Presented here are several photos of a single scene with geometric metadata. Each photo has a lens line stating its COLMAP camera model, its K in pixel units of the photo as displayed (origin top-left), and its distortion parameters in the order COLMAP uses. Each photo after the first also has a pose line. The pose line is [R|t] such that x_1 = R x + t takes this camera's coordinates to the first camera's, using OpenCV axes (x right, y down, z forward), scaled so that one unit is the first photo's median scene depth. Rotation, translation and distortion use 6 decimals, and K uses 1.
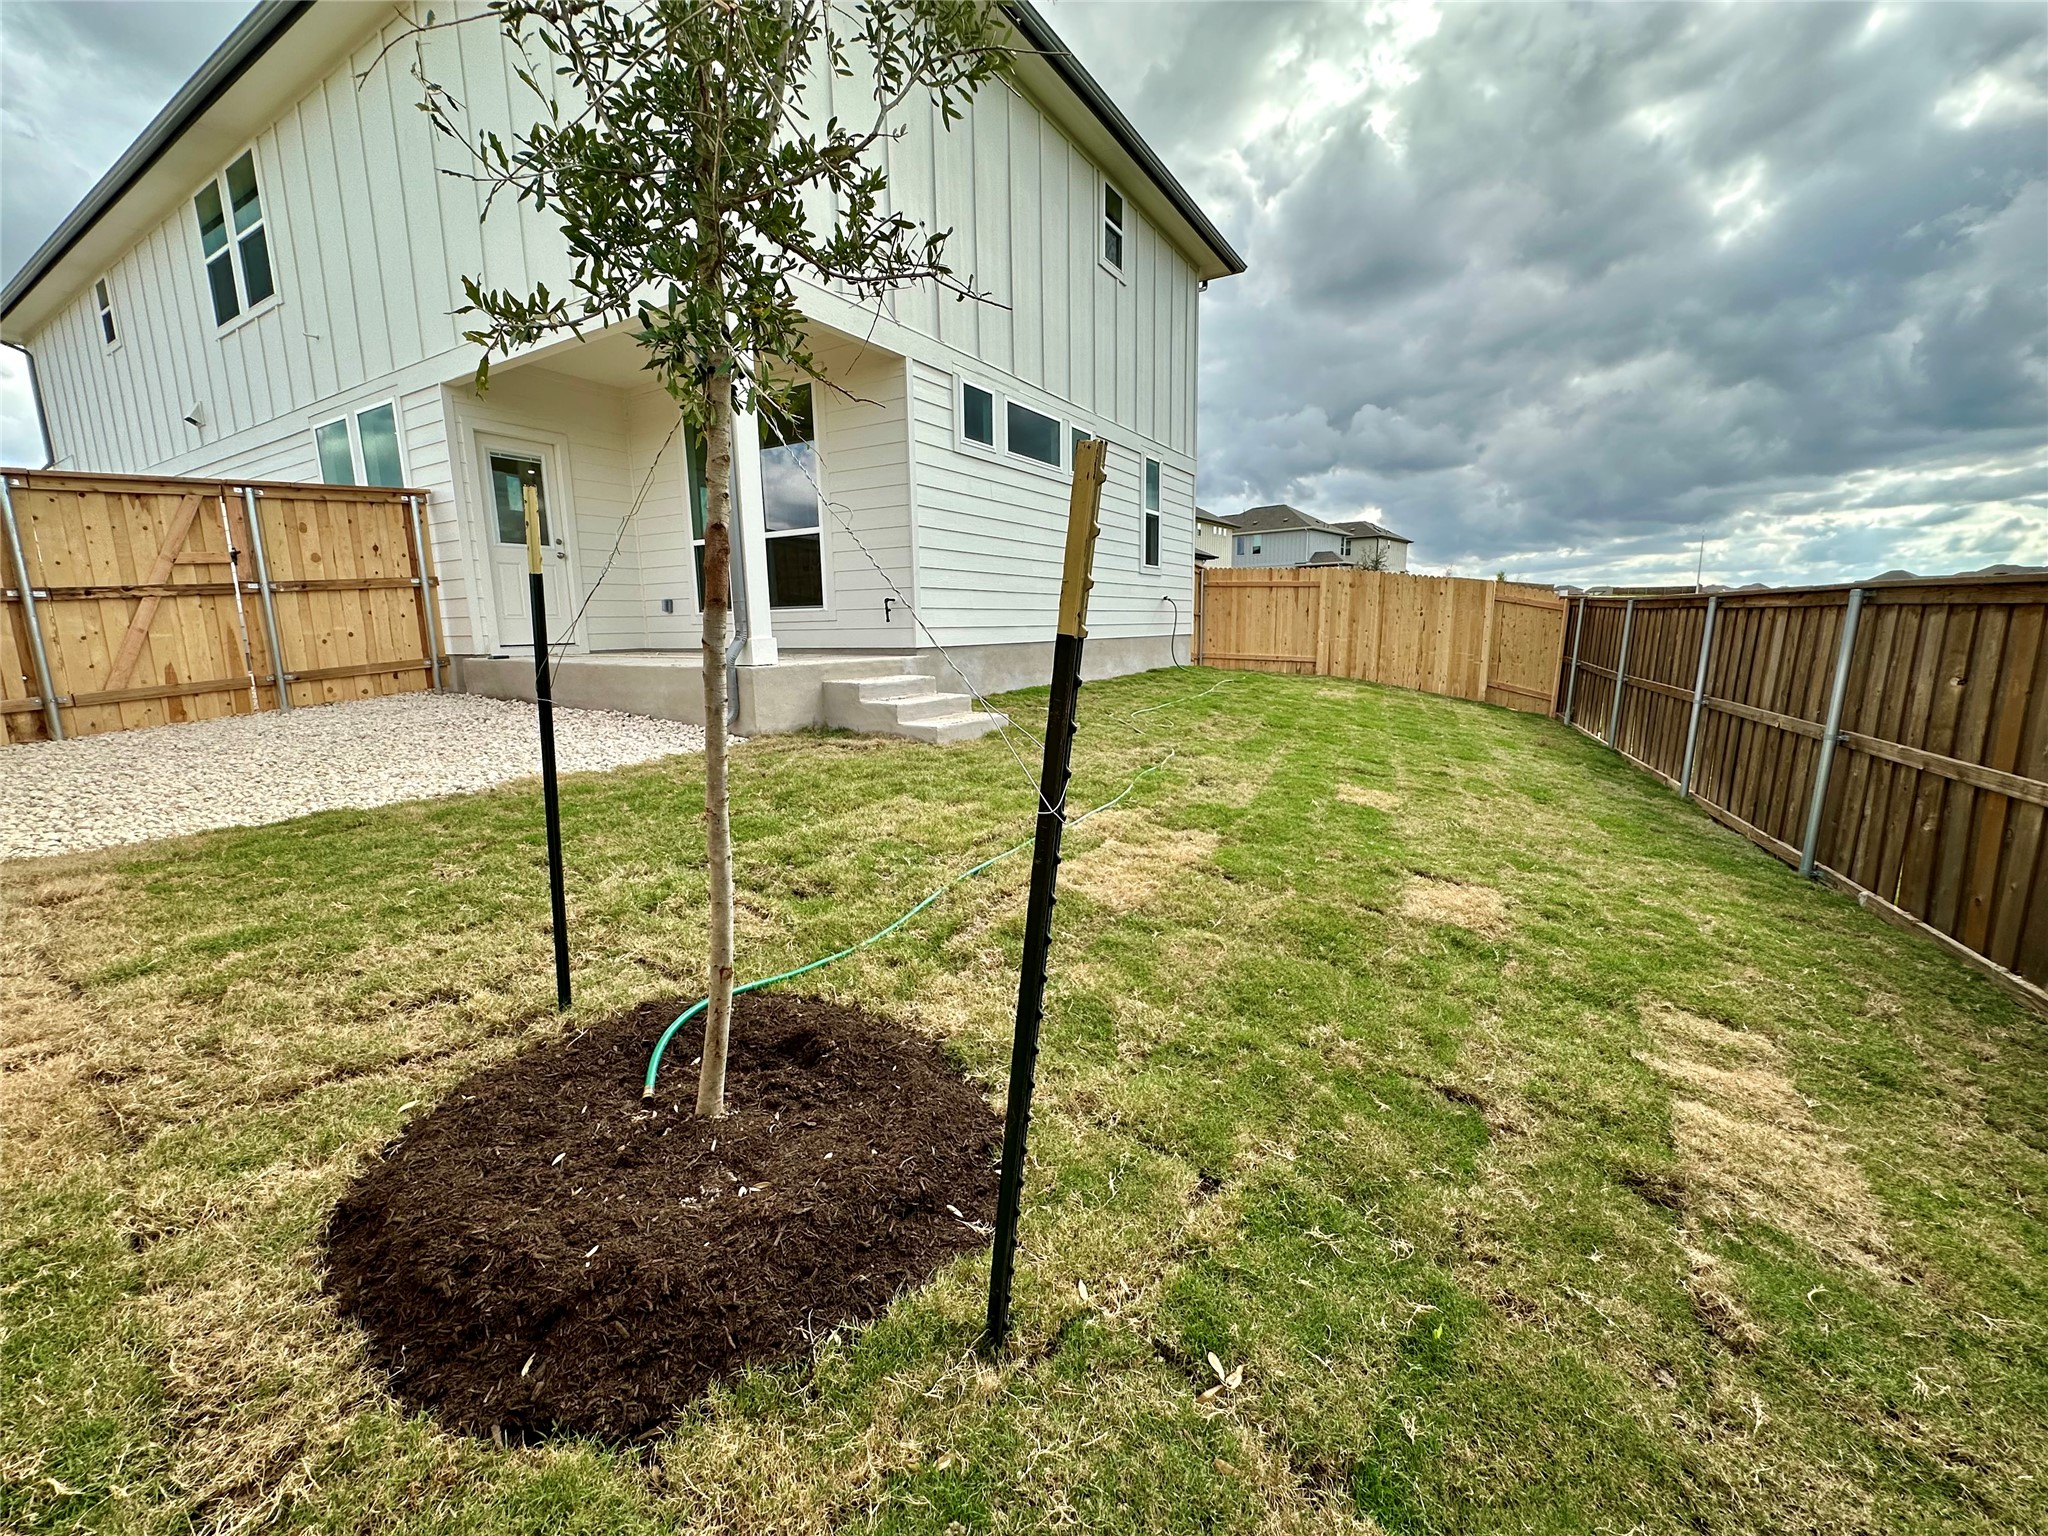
lens RADIAL K [[819.7, 0, 1024.3], [0, 819.7, 766.2], [0, 0, 1]] dist [-0.003096, 0.000084]
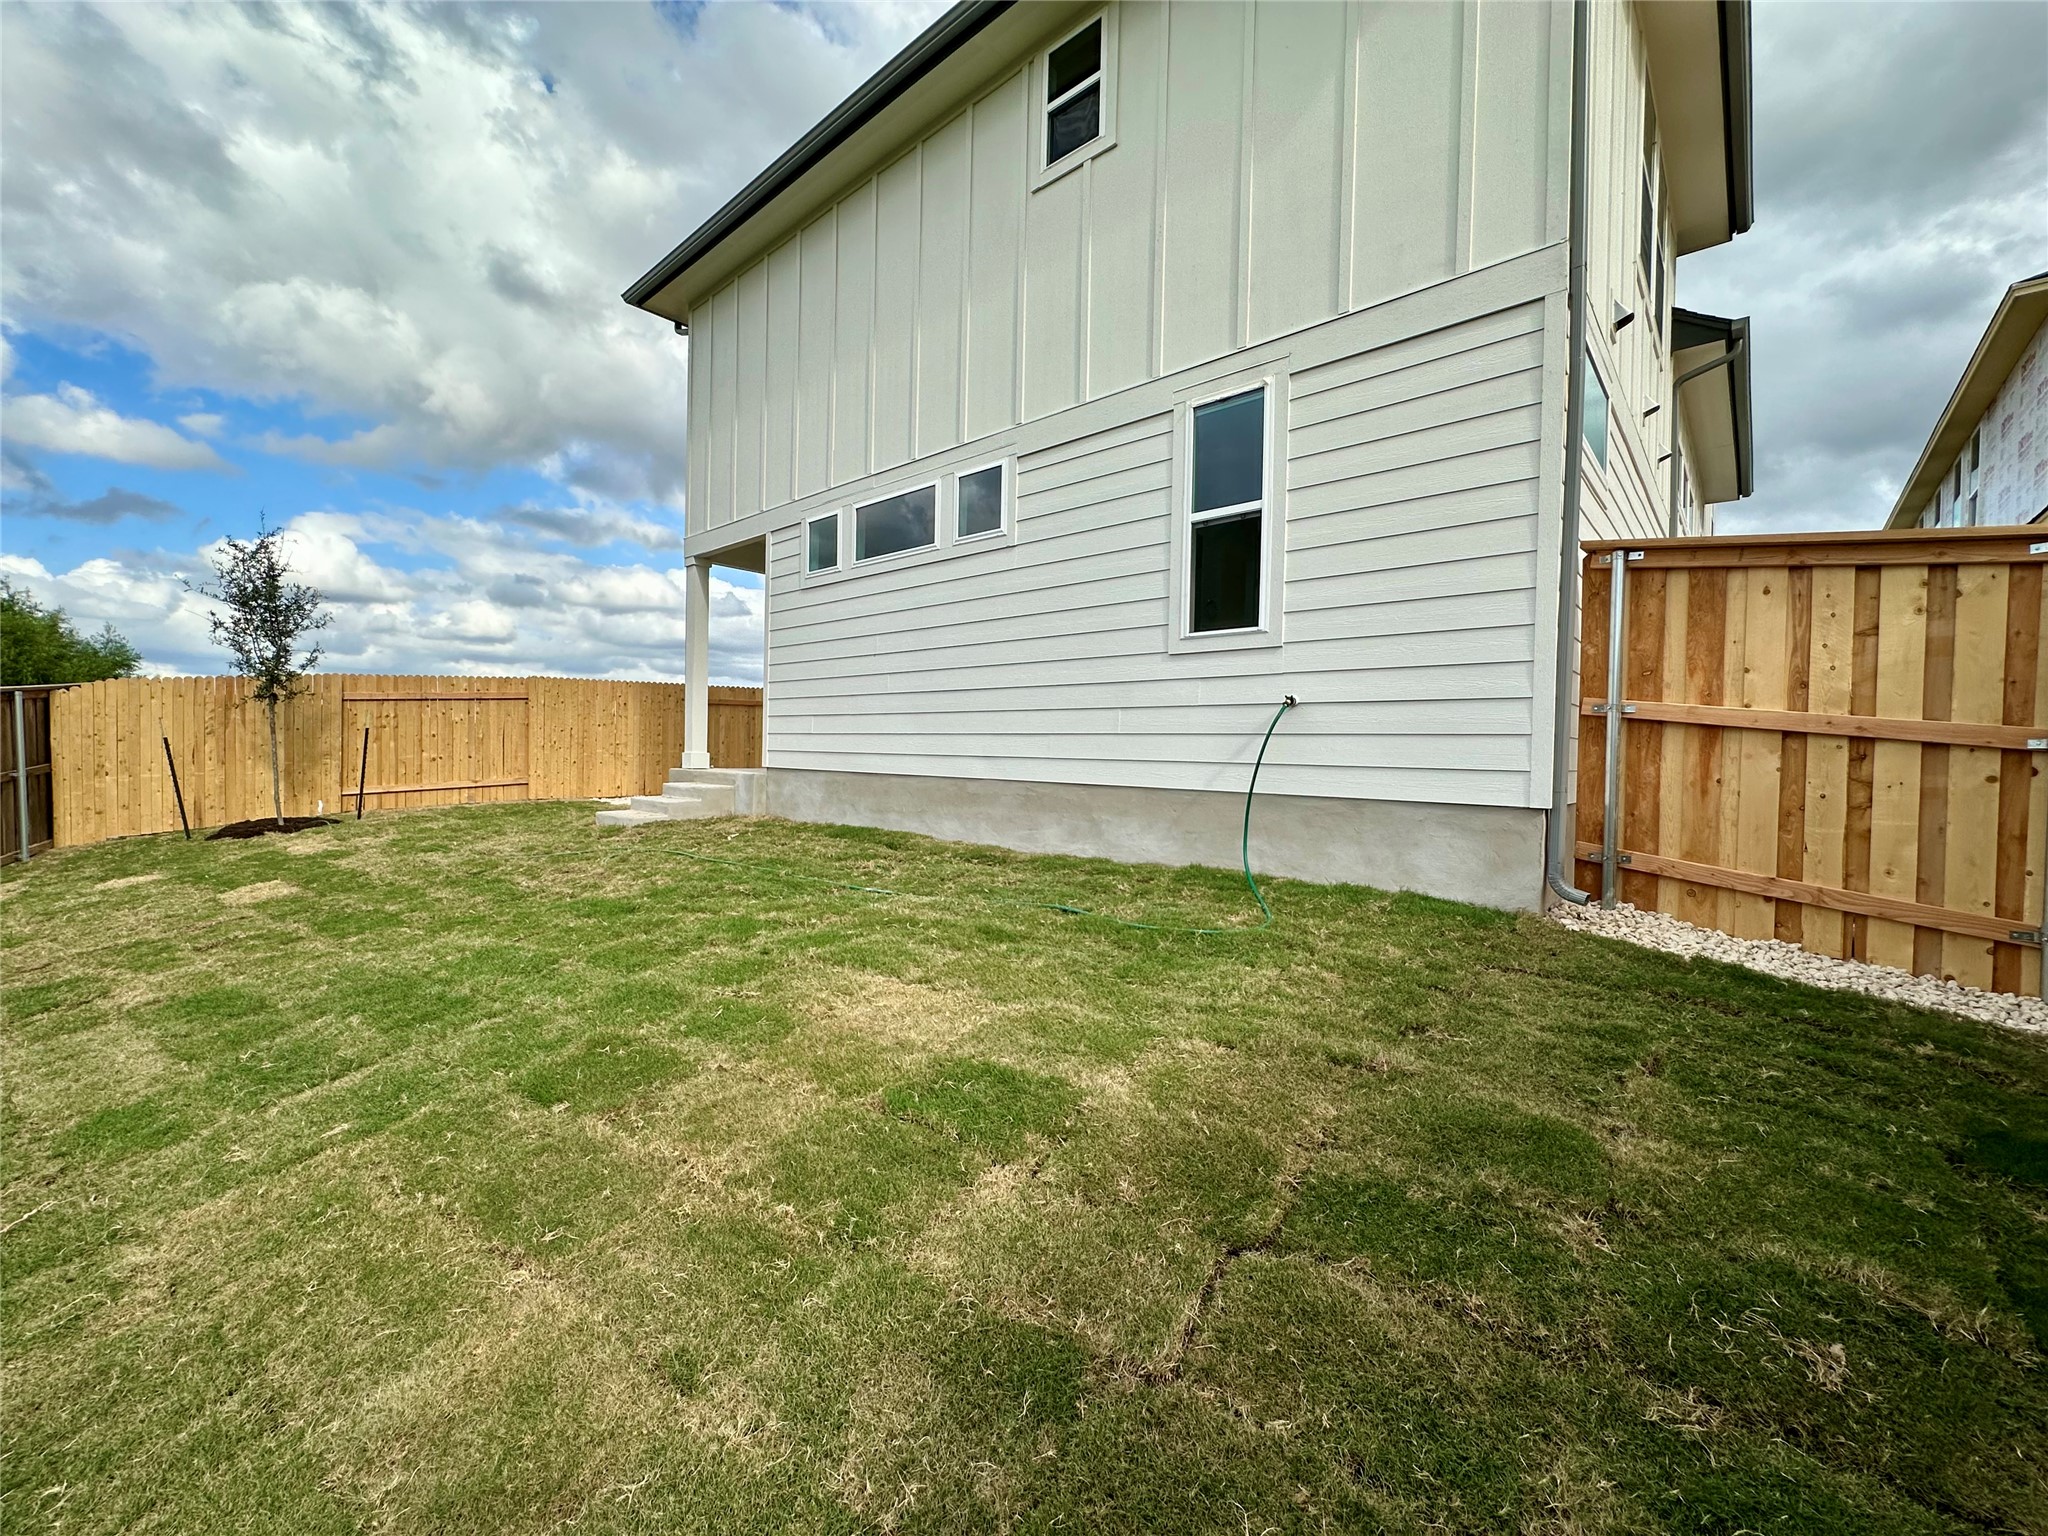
lens RADIAL K [[819.7, 0, 1024.3], [0, 819.7, 766.2], [0, 0, 1]] dist [-0.003096, 0.000084]
pose [[-0.182272, 0.030551, -0.982773, 0.842051], [-0.182364, 0.981125, 0.064322, -0.254191], [0.966188, 0.190947, -0.173260, 1.373471]]
